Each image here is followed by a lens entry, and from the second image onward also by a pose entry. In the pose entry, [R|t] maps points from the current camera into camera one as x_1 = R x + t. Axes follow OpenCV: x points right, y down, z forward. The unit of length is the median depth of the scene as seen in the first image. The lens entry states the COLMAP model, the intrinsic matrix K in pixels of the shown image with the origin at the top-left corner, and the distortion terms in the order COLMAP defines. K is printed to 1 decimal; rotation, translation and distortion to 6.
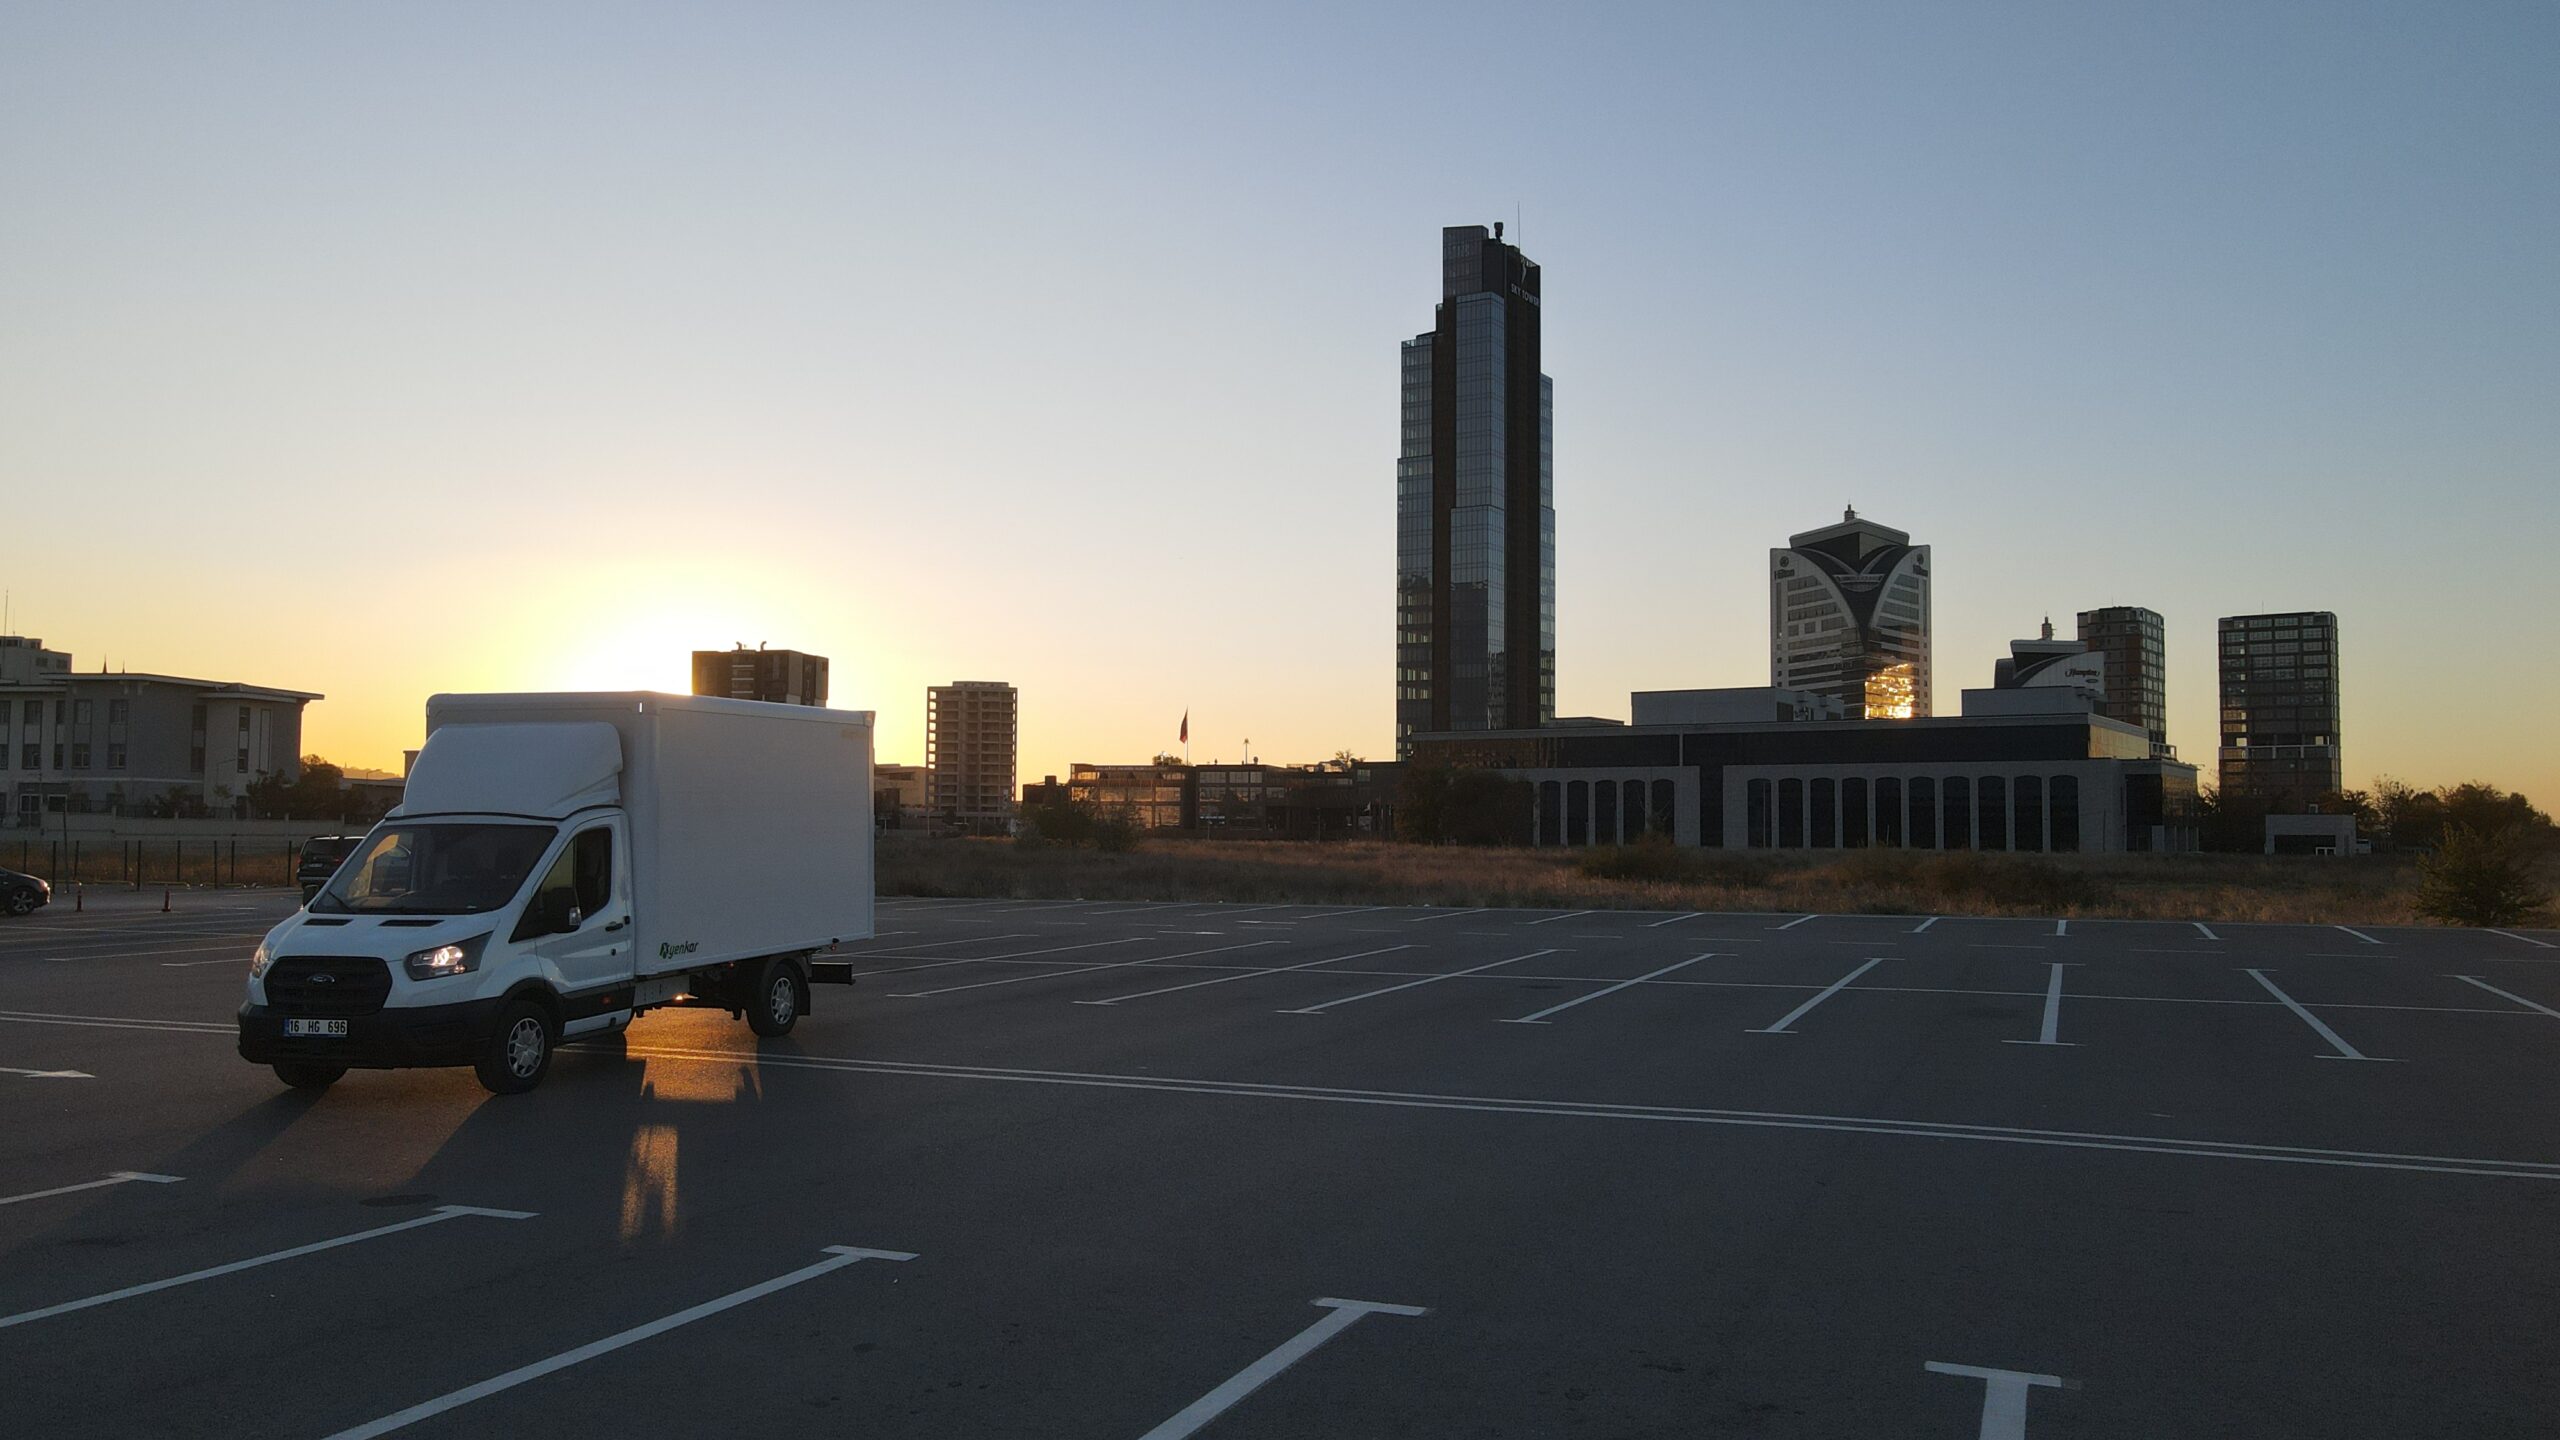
lens RADIAL K [[1889.1, 0, 1287.5], [0, 1889.1, 722.7], [0, 0, 1]] dist [-0.012671, 0.046345]
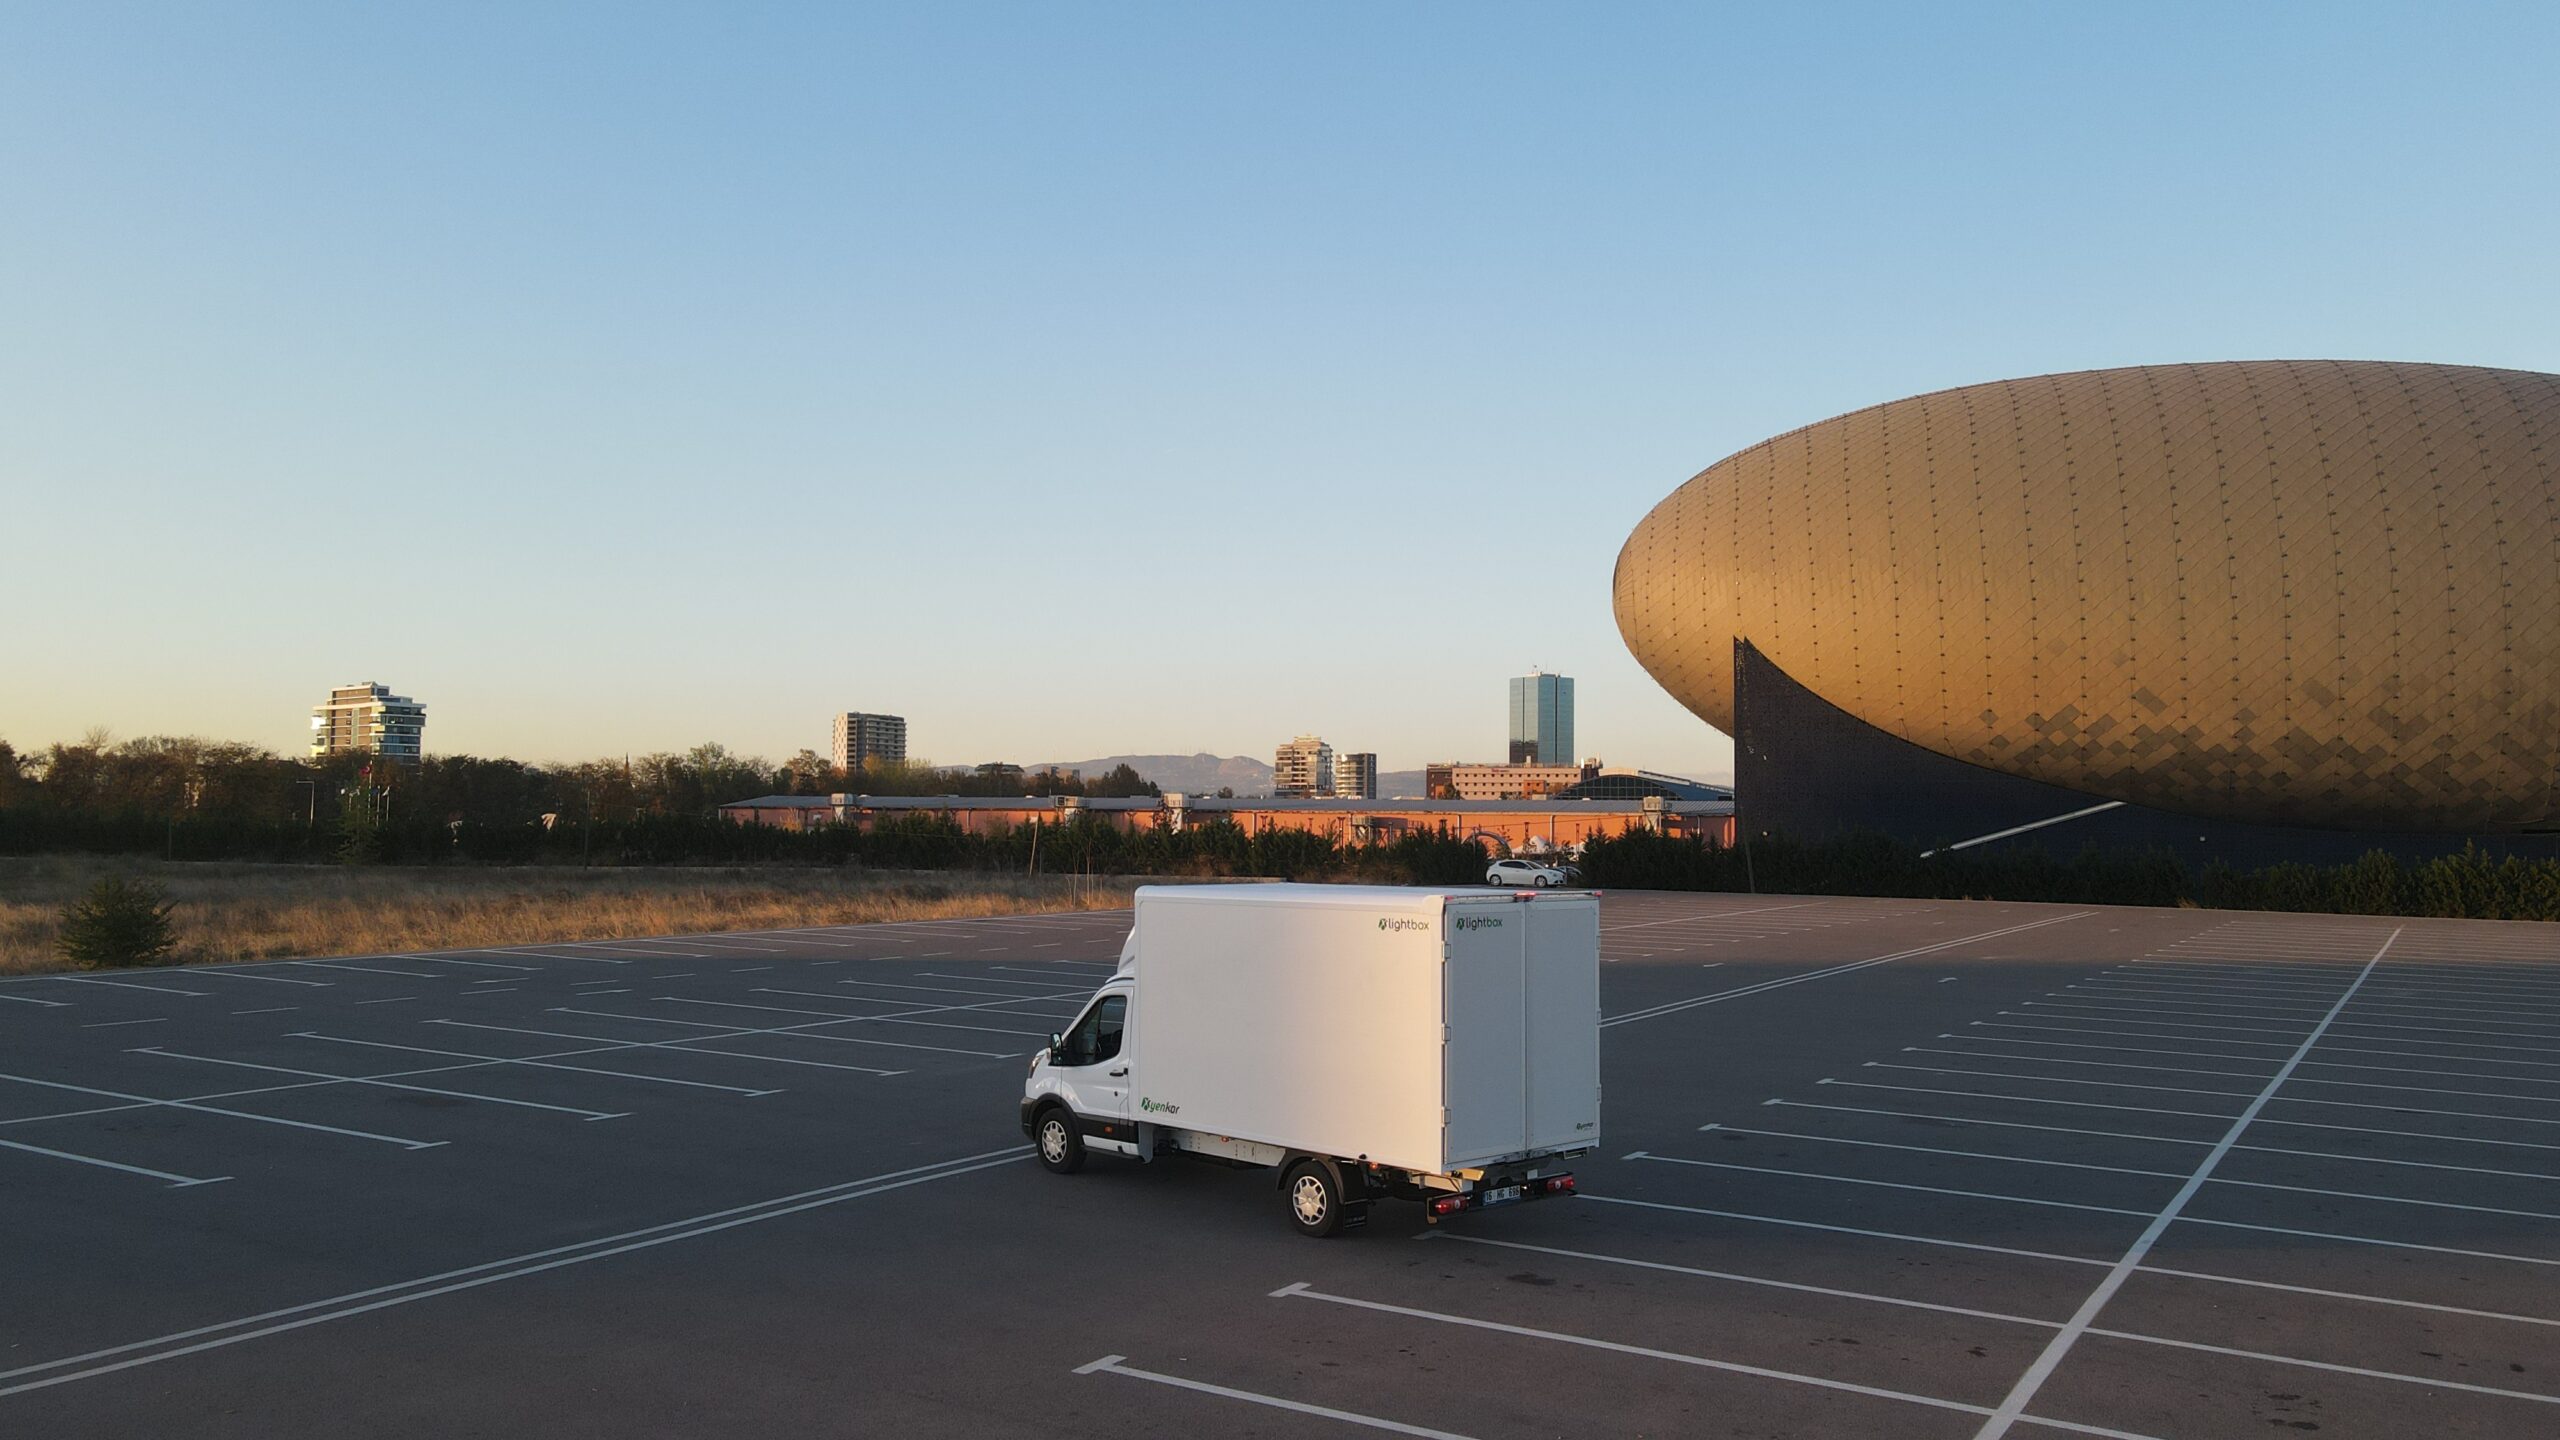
lens RADIAL K [[1889.1, 0, 1282.4], [0, 1889.1, 712.3], [0, 0, 1]] dist [-0.012671, 0.046345]
pose [[-0.561461, -0.065626, -0.824897, 0.036836], [0.021470, 0.995359, -0.093801, -0.000746], [0.827225, -0.070376, -0.557446, 0.103169]]
